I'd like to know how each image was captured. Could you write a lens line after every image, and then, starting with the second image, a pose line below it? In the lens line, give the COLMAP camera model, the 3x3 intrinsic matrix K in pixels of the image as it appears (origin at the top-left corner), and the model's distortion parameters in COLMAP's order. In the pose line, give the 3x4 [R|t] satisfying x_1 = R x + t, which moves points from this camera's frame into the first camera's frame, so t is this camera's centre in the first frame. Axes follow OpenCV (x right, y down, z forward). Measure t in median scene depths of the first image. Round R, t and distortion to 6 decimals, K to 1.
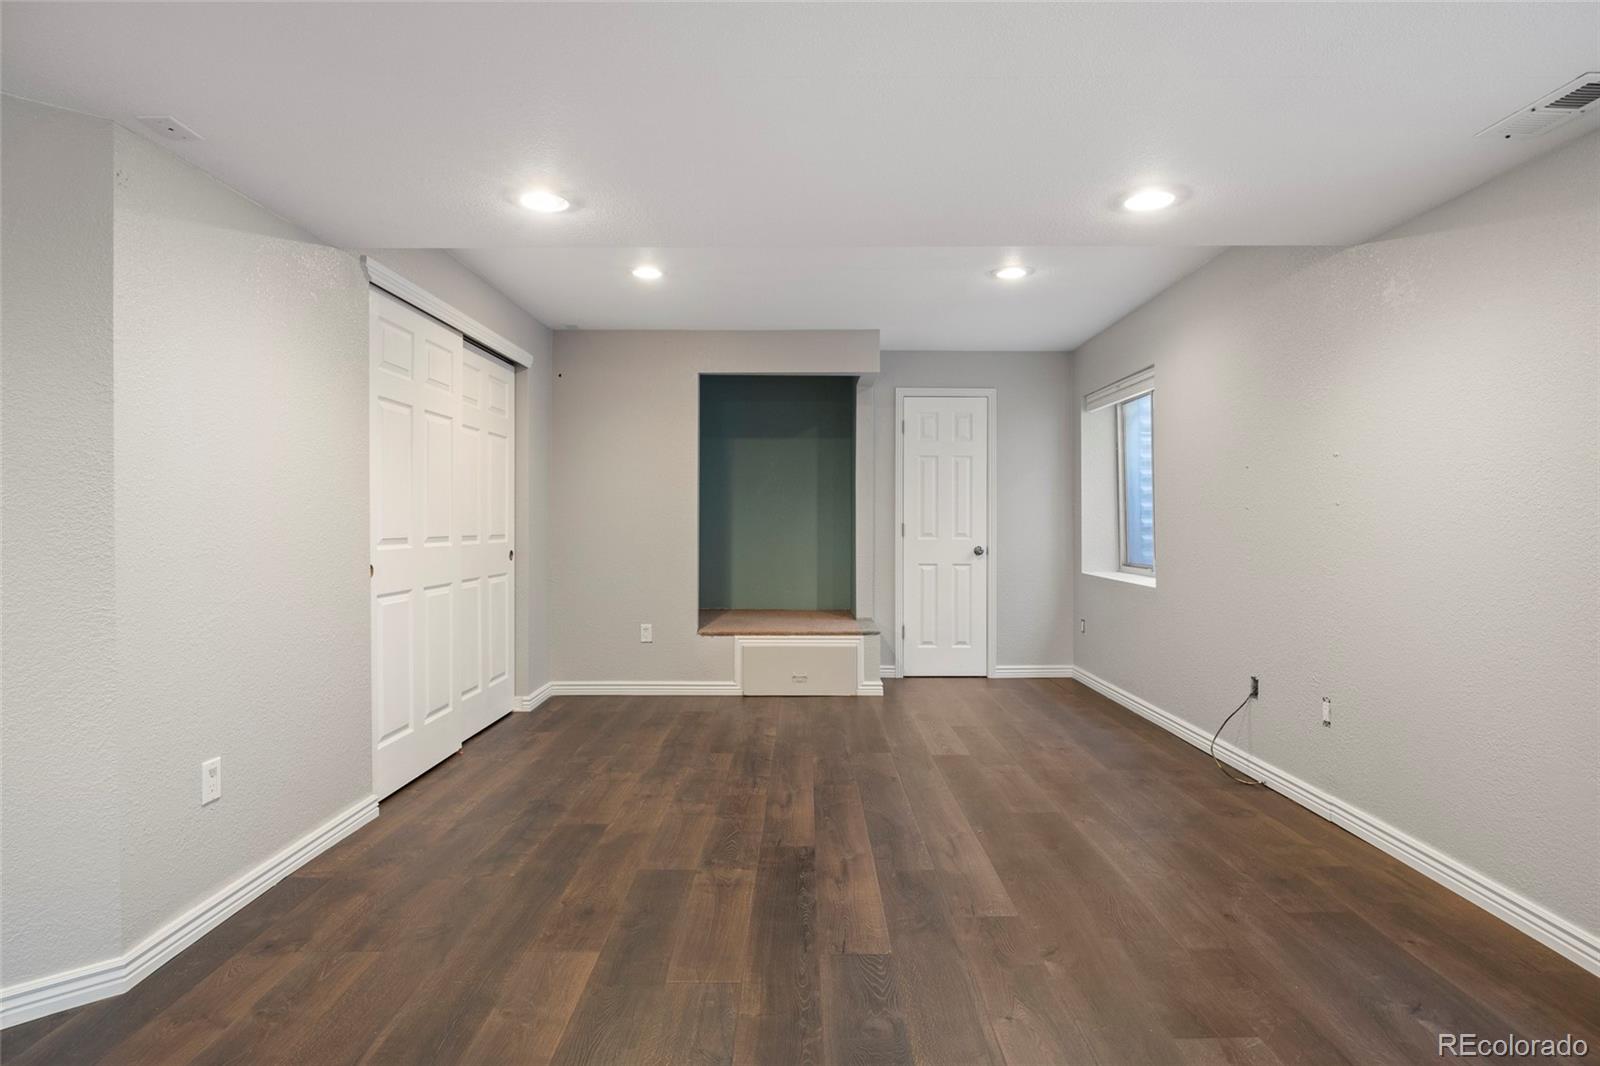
lens RADIAL K [[842.8, 0, 807.0], [0, 842.8, 531.4], [0, 0, 1]] dist [0.003074, 0.000236]
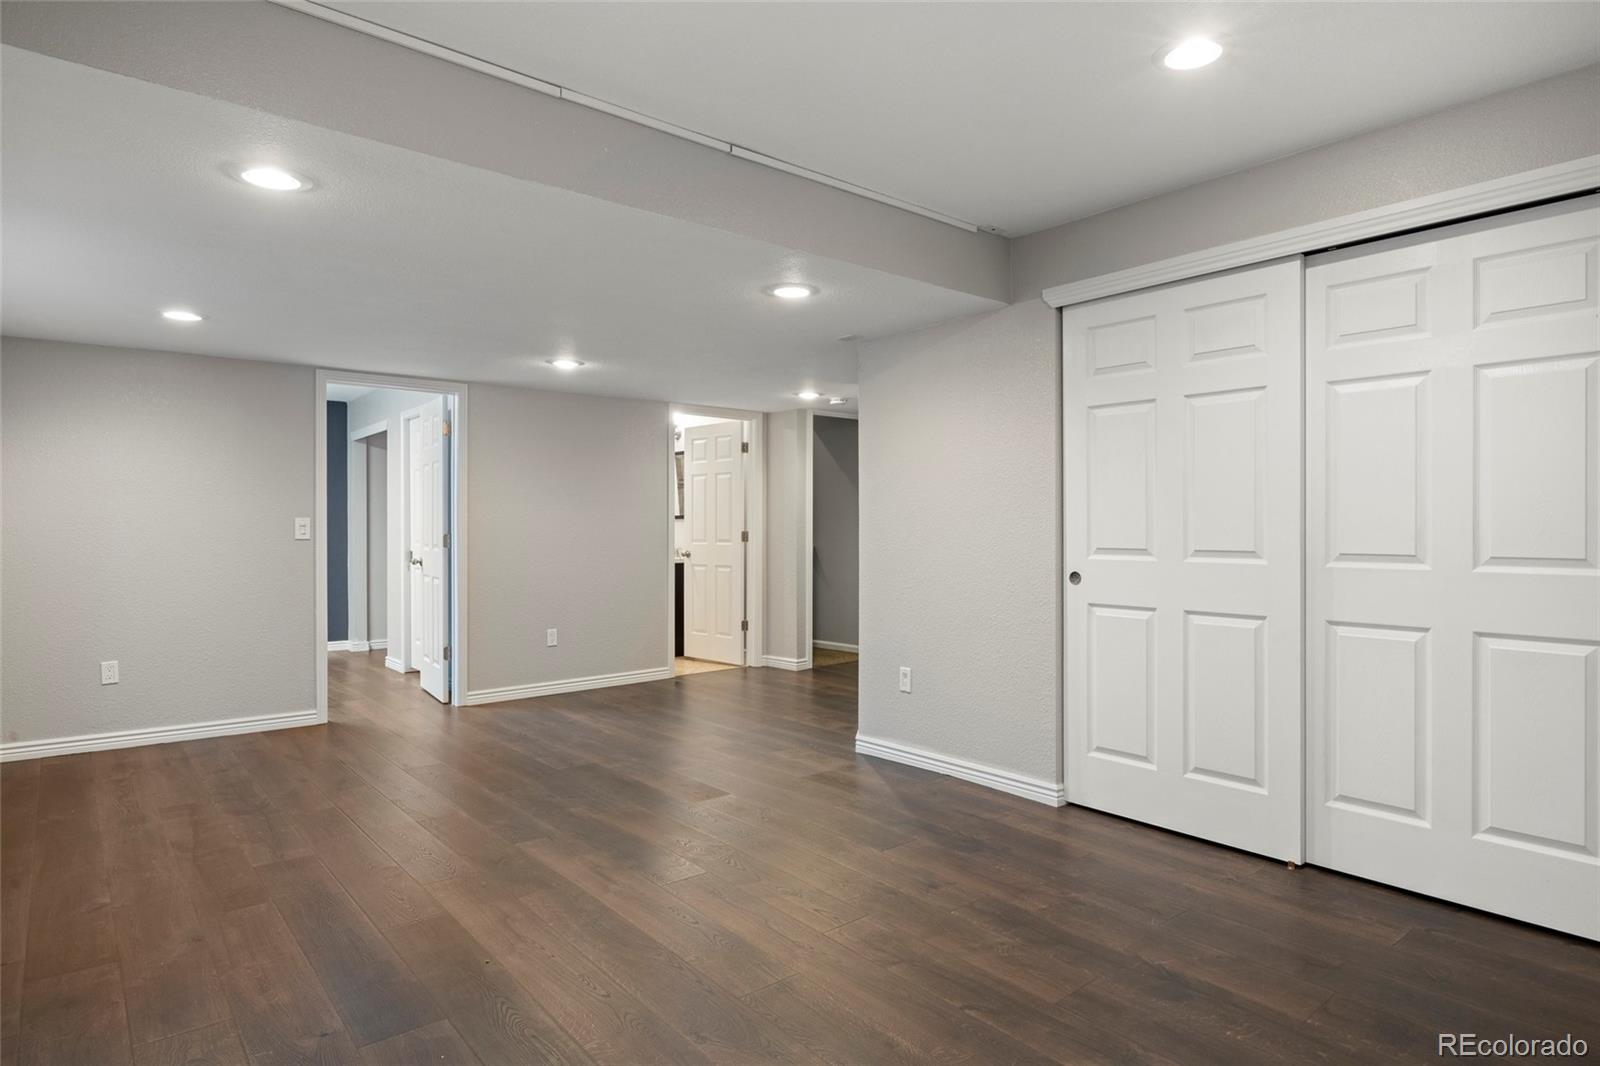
lens RADIAL K [[910.3, 0, 808.8], [0, 910.3, 528.2], [0, 0, 1]] dist [0.002405, -0.000886]
pose [[-0.774675, 0.003595, -0.632349, 0.553004], [-0.003002, 0.999952, 0.009364, -0.029805], [0.632352, 0.009152, -0.774627, 2.029031]]
